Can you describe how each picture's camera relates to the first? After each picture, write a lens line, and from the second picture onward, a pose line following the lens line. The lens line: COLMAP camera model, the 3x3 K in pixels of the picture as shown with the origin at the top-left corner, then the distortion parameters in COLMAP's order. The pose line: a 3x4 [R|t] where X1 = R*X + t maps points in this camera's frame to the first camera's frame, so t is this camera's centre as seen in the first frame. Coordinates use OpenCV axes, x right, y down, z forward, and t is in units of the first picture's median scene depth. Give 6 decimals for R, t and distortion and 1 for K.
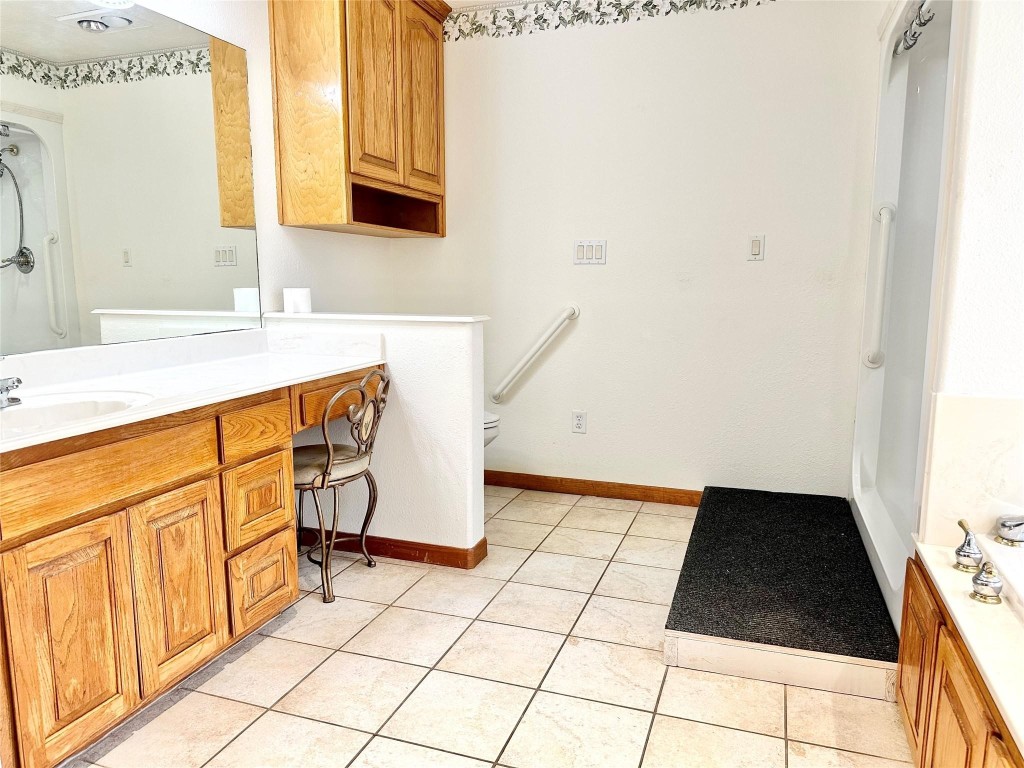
lens RADIAL K [[724.4, 0, 514.0], [0, 724.4, 384.9], [0, 0, 1]] dist [0.019567, 0.002991]
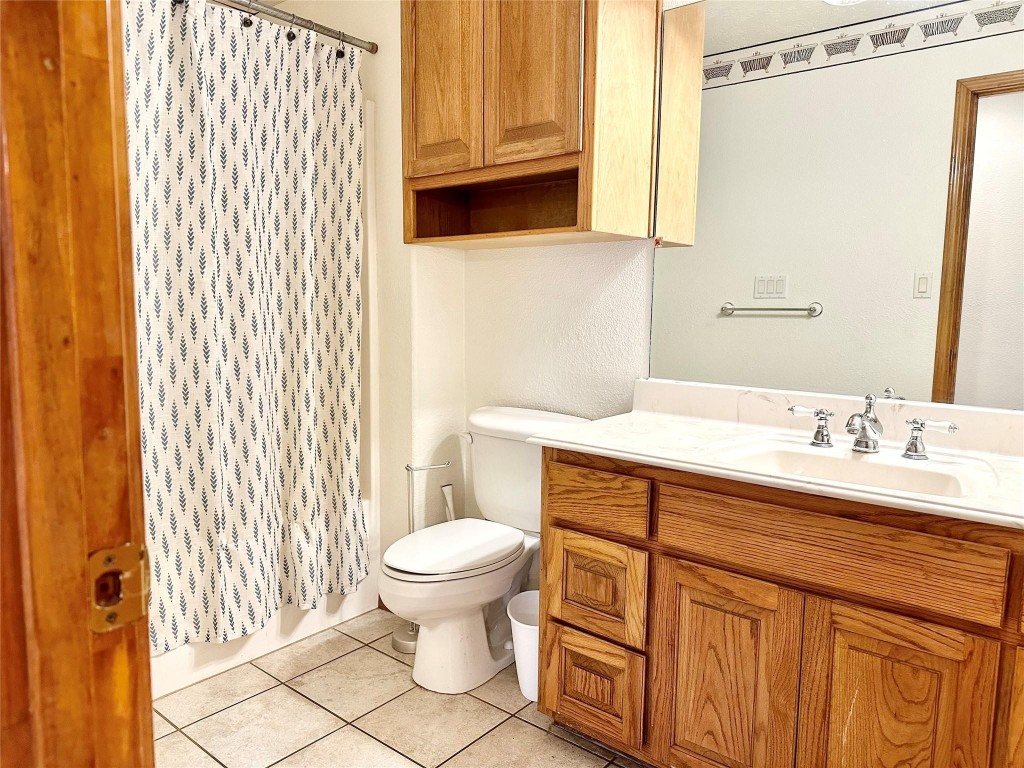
lens RADIAL K [[724.4, 0, 511.0], [0, 724.4, 386.3], [0, 0, 1]] dist [0.019567, 0.002991]
pose [[-0.355977, 0.088052, -0.930337, 0.208919], [-0.160141, 0.975076, 0.153562, -0.084739], [0.920671, 0.203650, -0.333003, 0.580609]]
